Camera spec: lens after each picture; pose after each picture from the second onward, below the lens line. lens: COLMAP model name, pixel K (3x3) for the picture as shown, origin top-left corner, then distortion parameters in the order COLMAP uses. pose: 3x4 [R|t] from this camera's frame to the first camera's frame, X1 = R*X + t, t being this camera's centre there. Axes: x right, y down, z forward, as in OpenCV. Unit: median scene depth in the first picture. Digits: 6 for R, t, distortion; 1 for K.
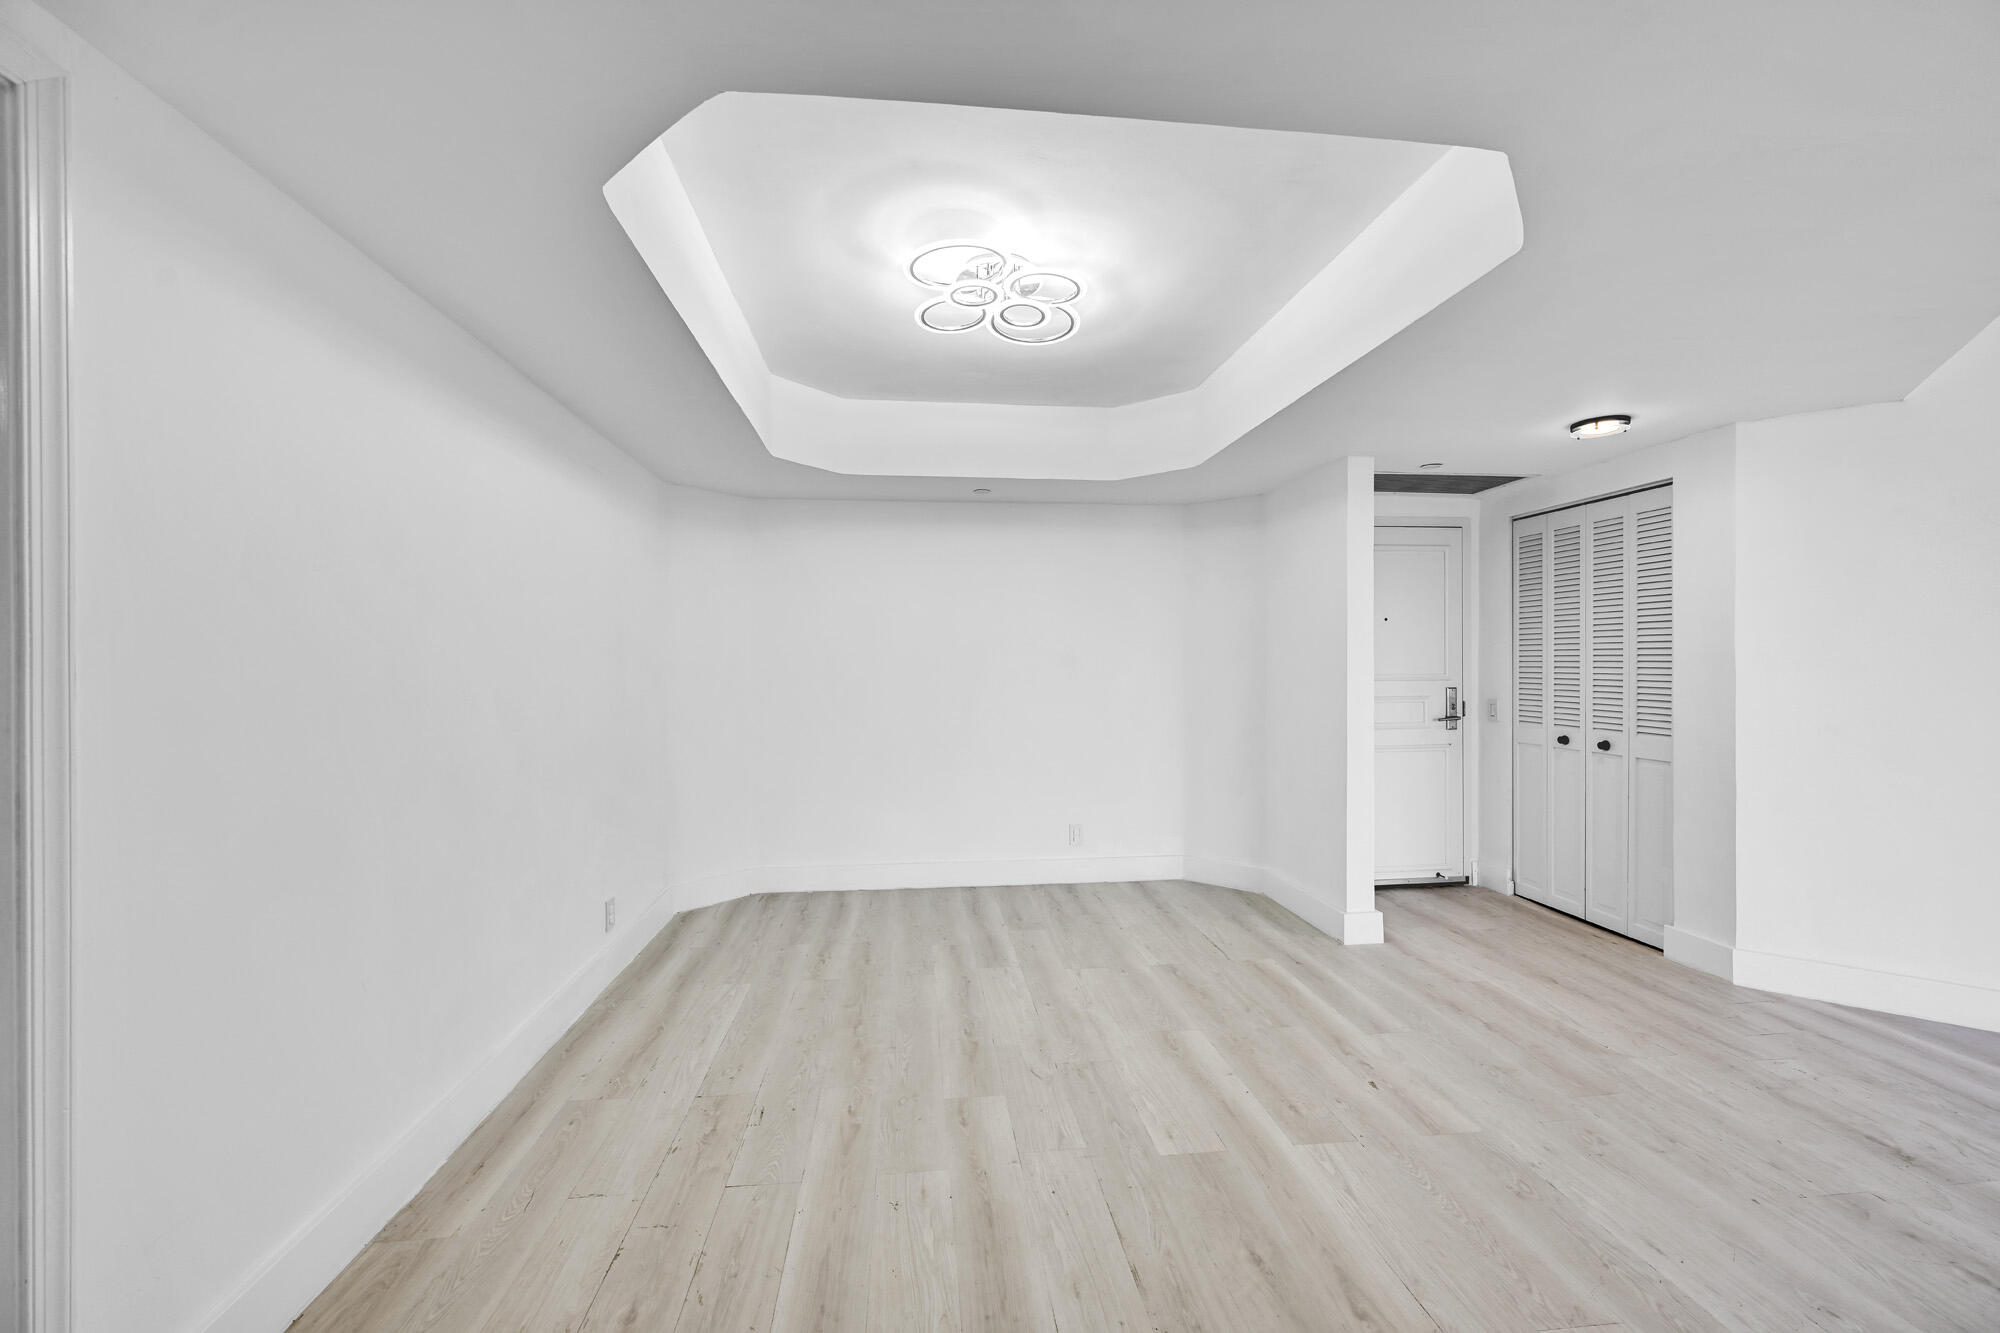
lens RADIAL K [[801.6, 0, 1007.5], [0, 801.6, 669.1], [0, 0, 1]] dist [0.000032, 0.000880]
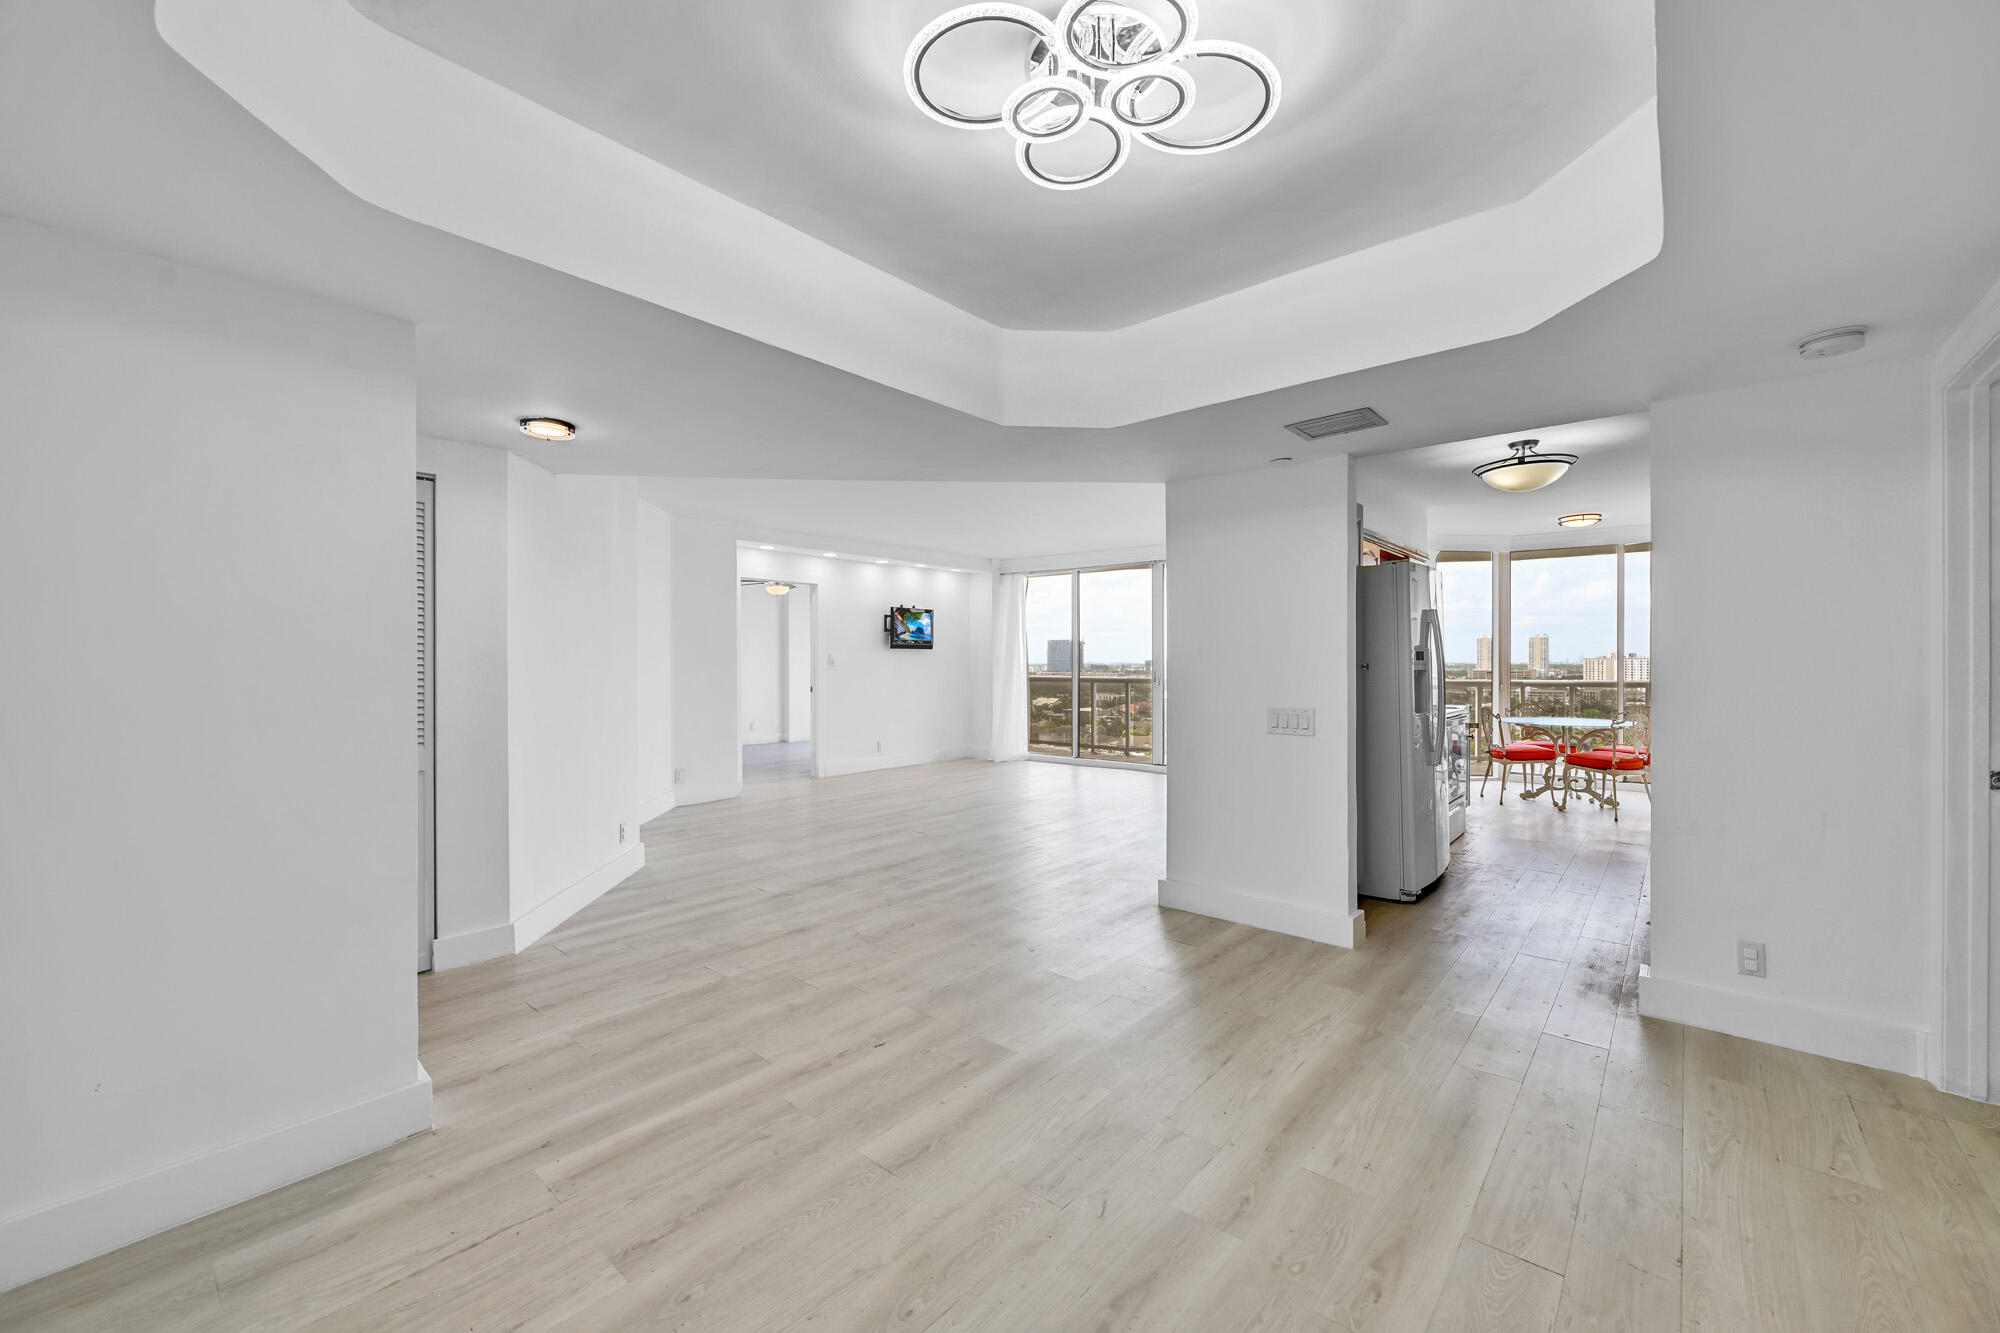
lens RADIAL K [[788.8, 0, 996.9], [0, 788.8, 663.5], [0, 0, 1]] dist [-0.001973, 0.000992]
pose [[-0.673673, 0.005222, 0.739011, -0.373090], [0.009042, 0.999958, 0.001177, -0.004346], [-0.738974, 0.007475, -0.673692, 1.316302]]
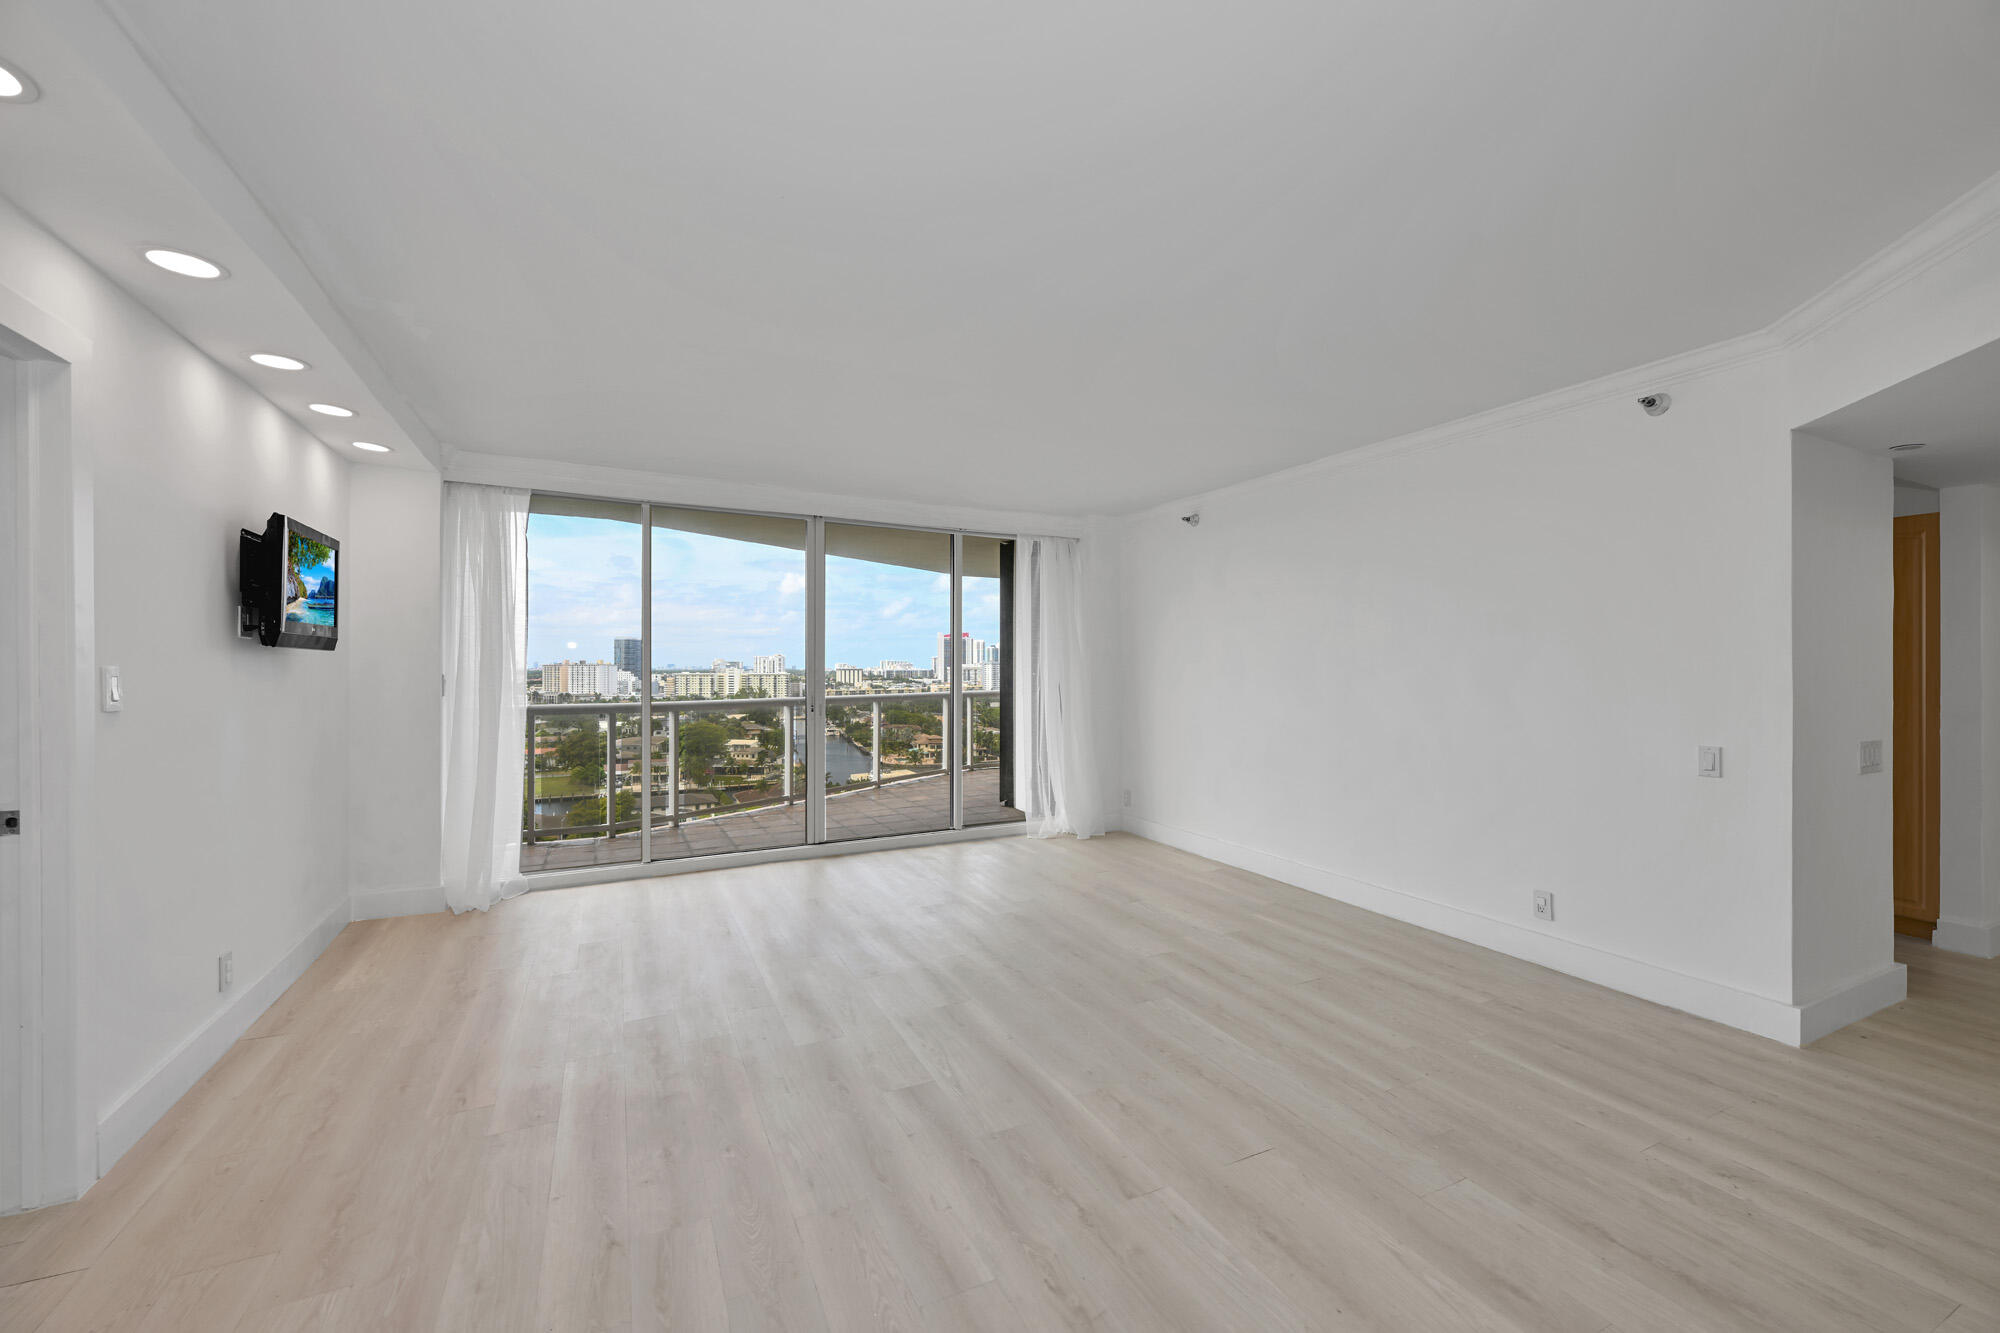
lens RADIAL K [[788.8, 0, 994.3], [0, 788.8, 660.2], [0, 0, 1]] dist [-0.001973, 0.000992]
pose [[-0.944733, 0.002746, -0.327830, 1.660523], [0.003781, 0.999990, -0.002521, -0.041445], [0.327819, -0.003621, -0.944734, 0.752883]]
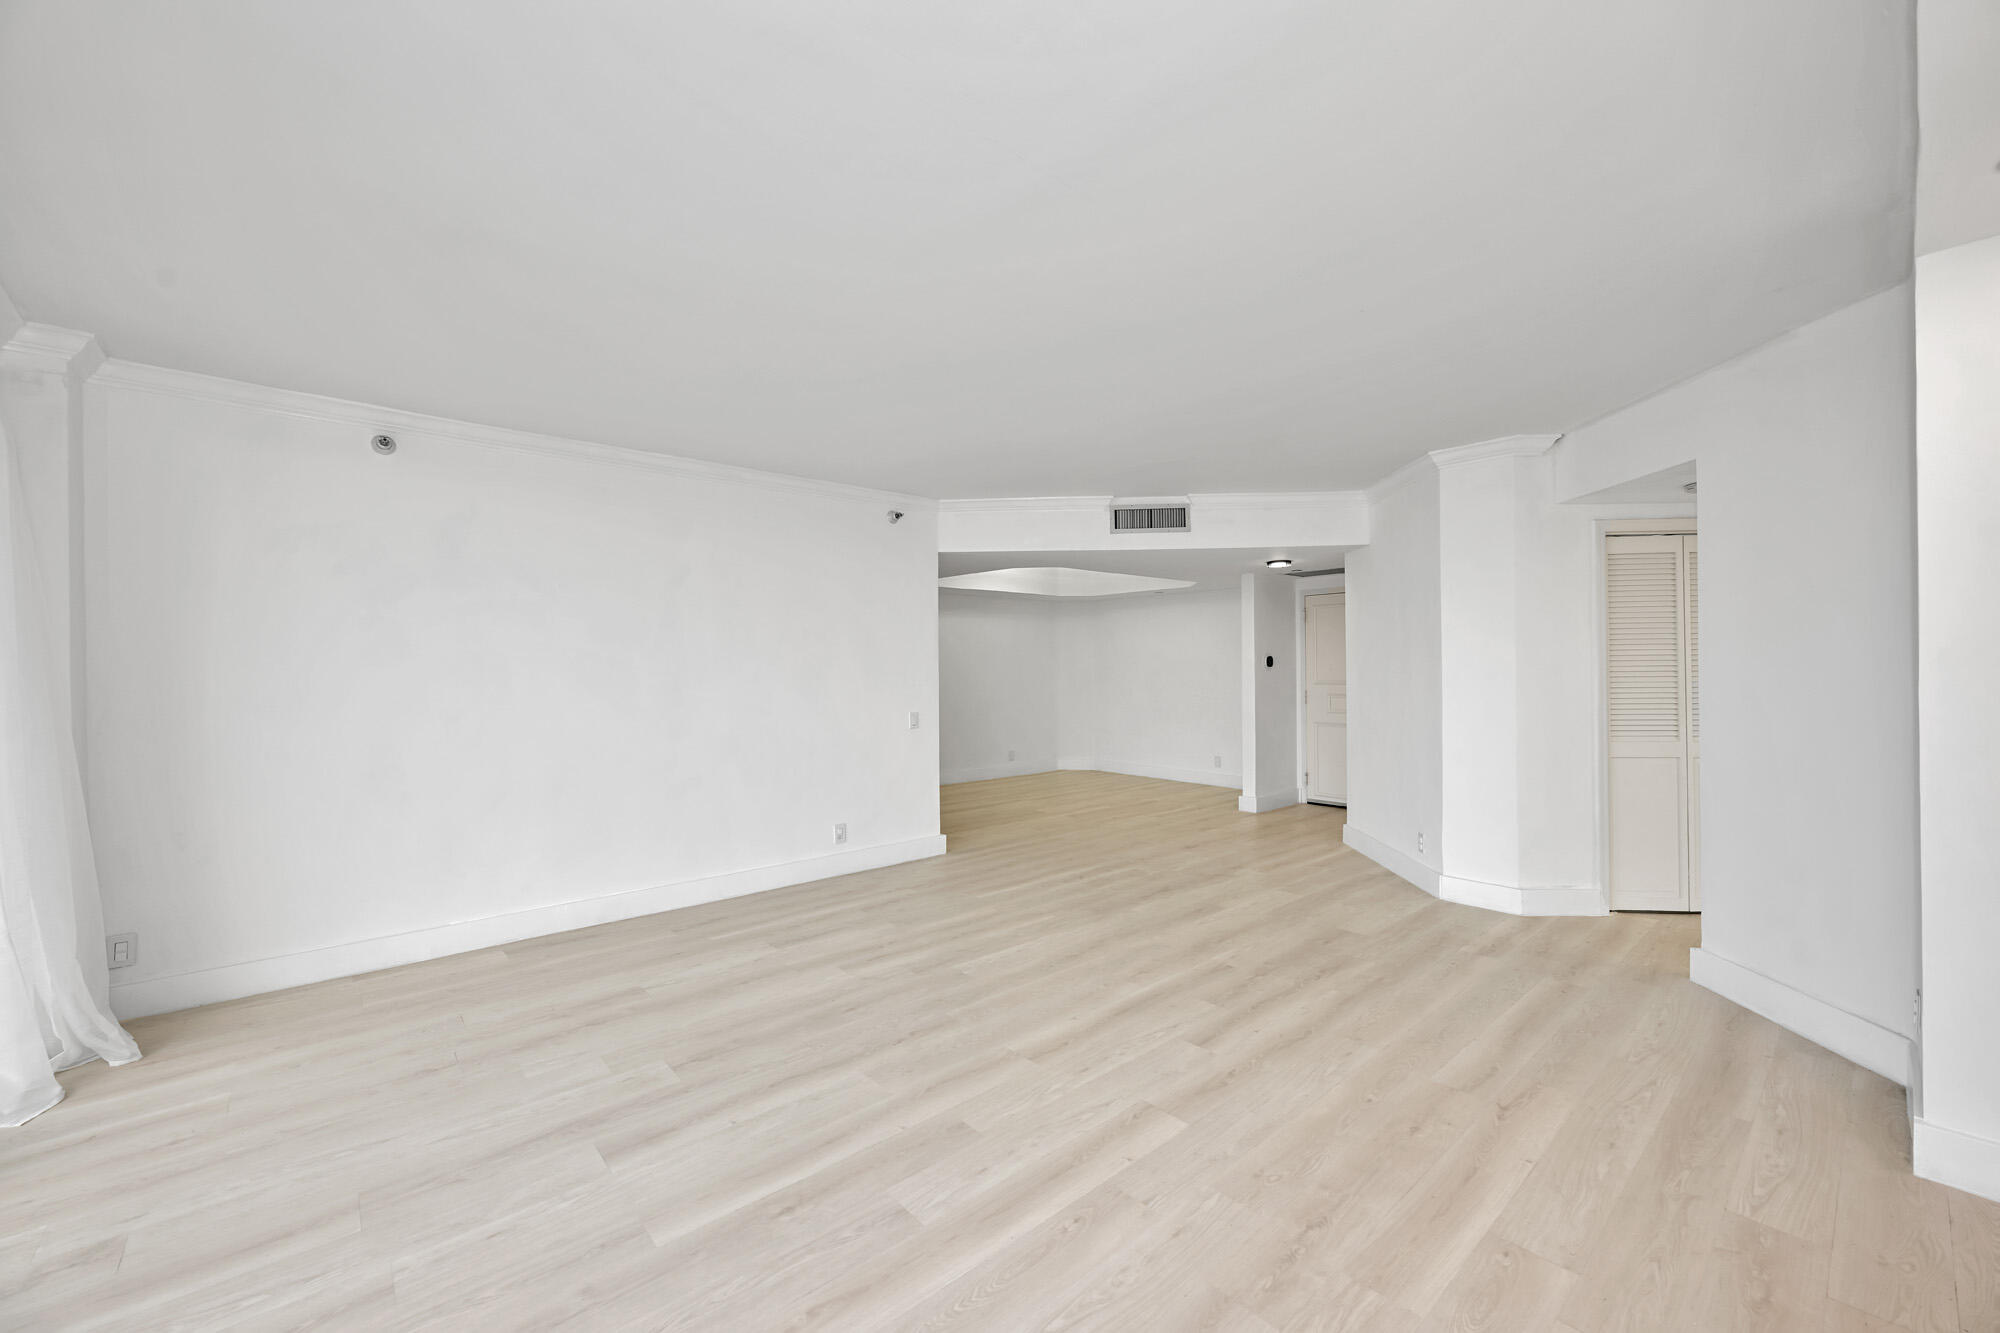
lens RADIAL K [[788.8, 0, 991.1], [0, 788.8, 666.5], [0, 0, 1]] dist [-0.001973, 0.000992]
pose [[0.563359, 0.000370, -0.826212, 2.111737], [0.002728, 0.999994, 0.002308, -0.042199], [0.826208, -0.003554, 0.563354, -0.812227]]
